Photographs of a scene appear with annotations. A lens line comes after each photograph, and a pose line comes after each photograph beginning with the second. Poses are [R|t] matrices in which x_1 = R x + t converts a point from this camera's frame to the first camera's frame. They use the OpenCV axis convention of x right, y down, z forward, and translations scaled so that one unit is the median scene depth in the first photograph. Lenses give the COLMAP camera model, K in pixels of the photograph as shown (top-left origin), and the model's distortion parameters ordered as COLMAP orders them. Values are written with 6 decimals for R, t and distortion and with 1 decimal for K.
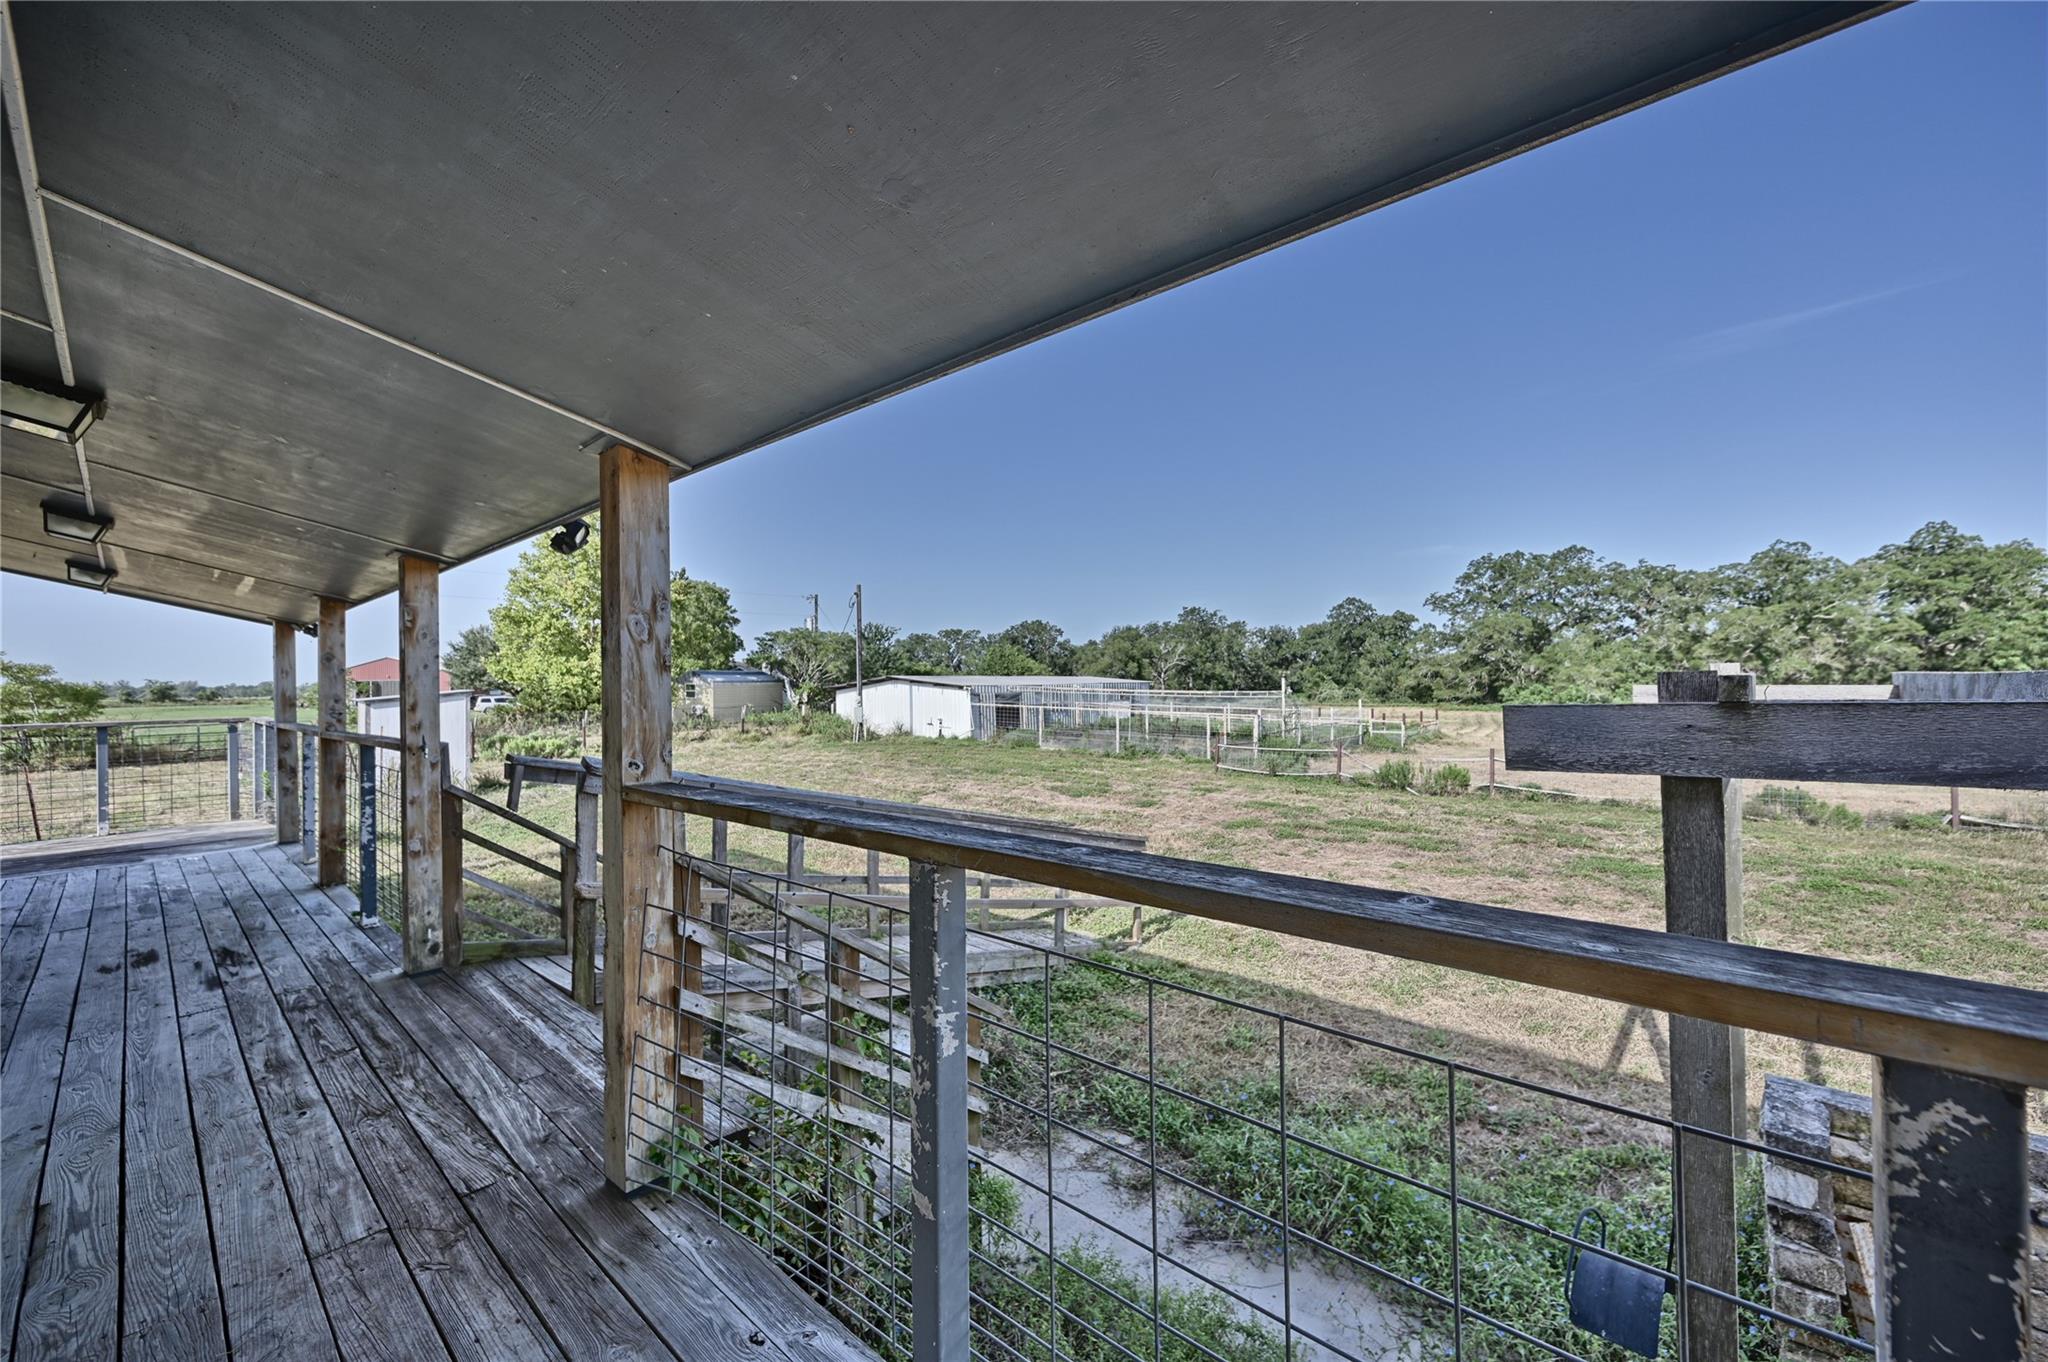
lens RADIAL K [[693.6, 0, 1024.0], [0, 693.6, 681.0], [0, 0, 1]] dist [0.000404, 0.000003]
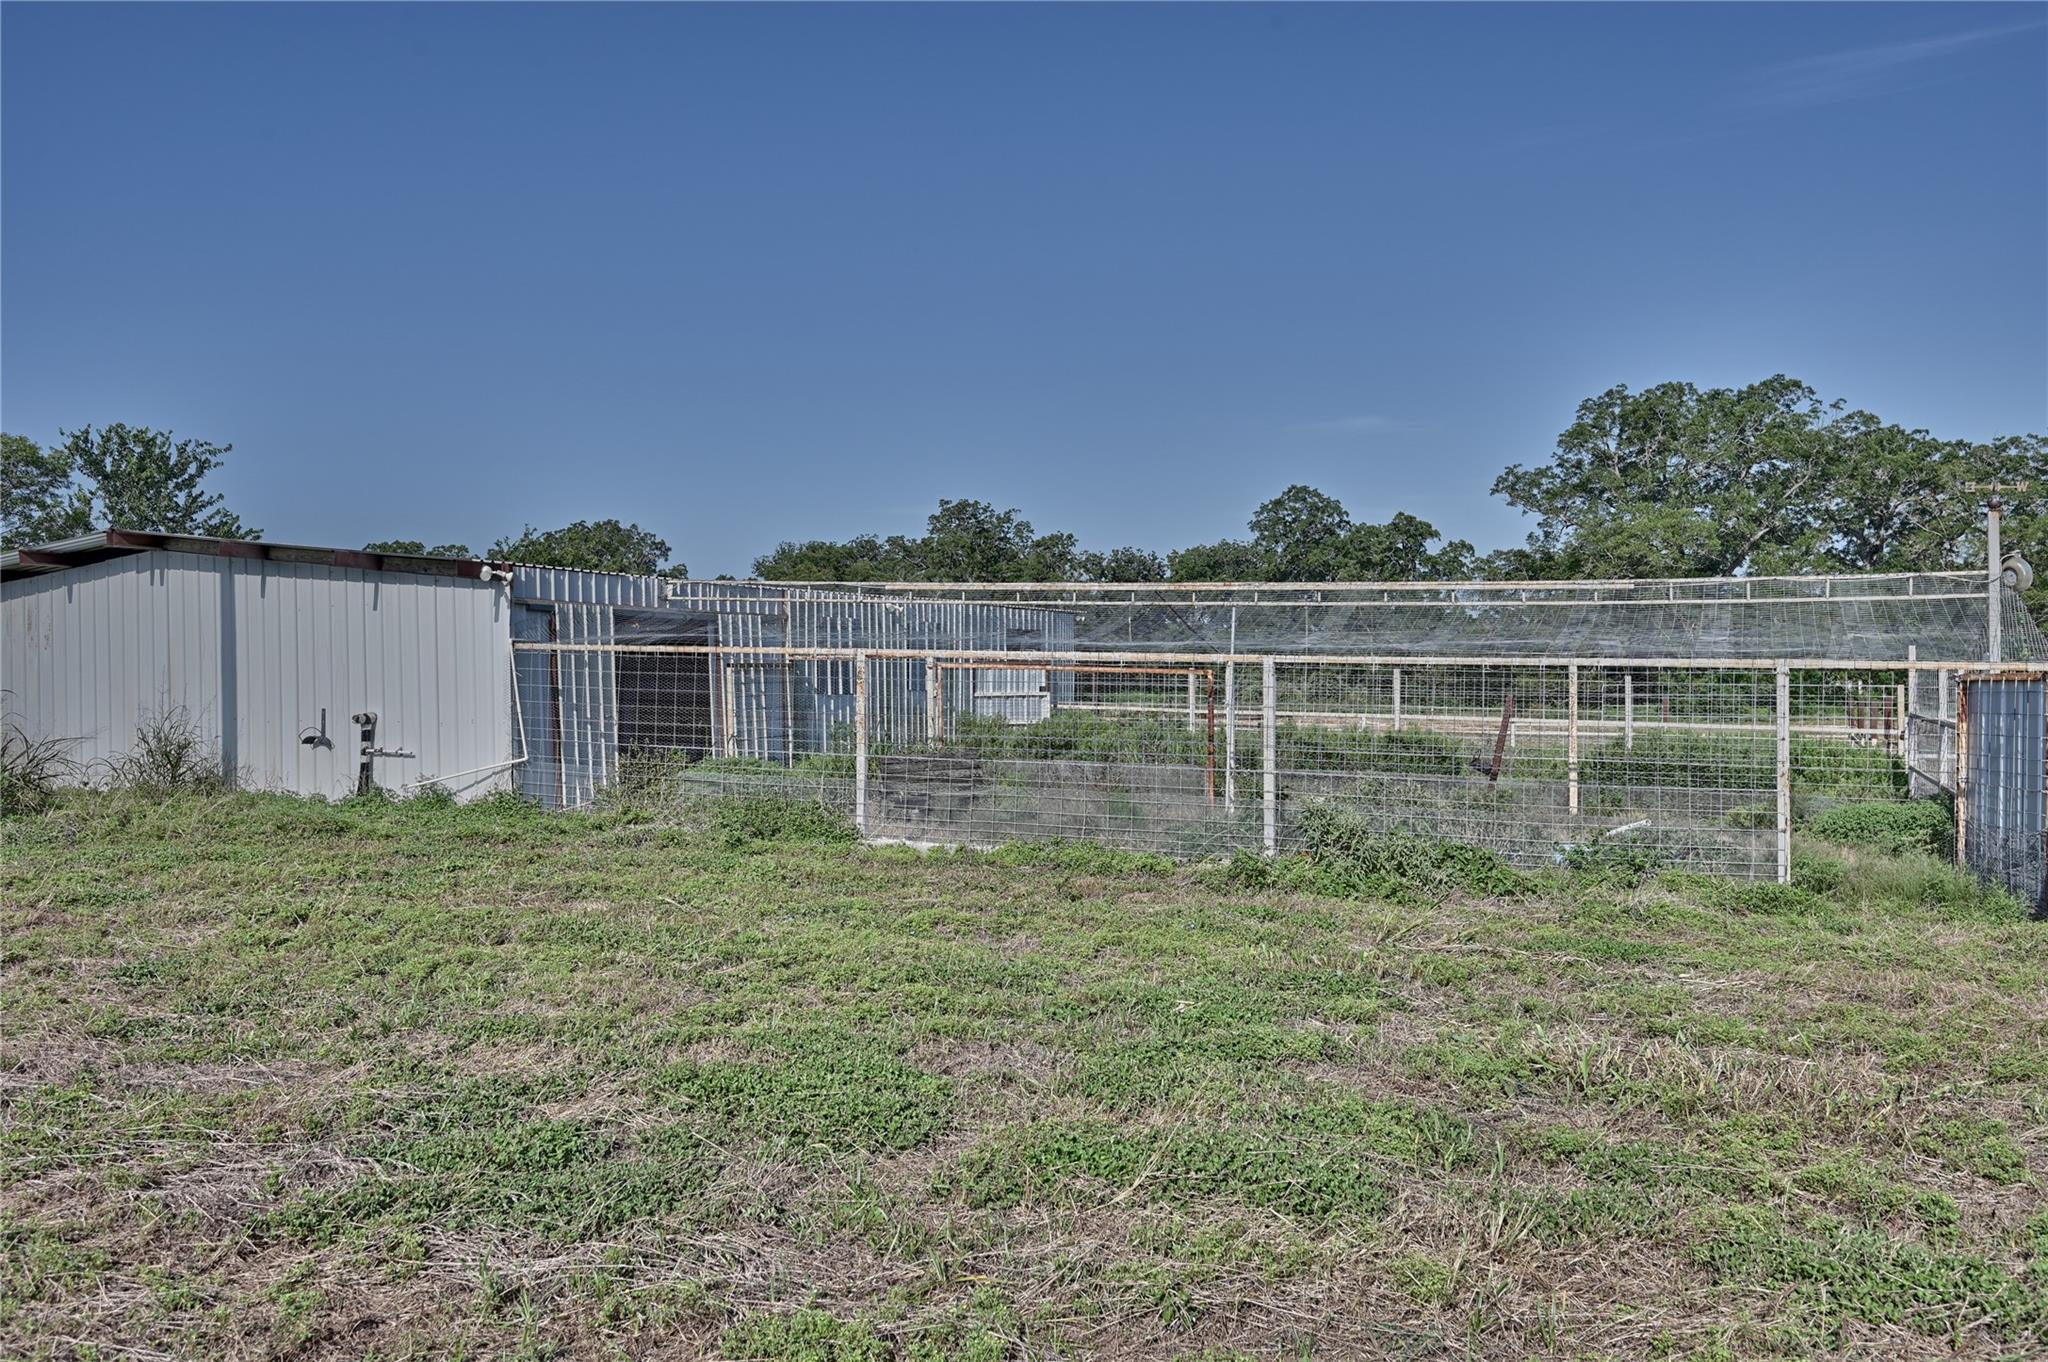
lens RADIAL K [[1618.6, 0, 1024.0], [0, 1618.6, 681.0], [0, 0, 1]] dist [0.003127, 0.001603]
pose [[0.965530, 0.002404, 0.260280, -0.048244], [-0.006340, 0.999878, 0.014286, 0.032549], [-0.260214, -0.015444, 0.965427, 0.414471]]
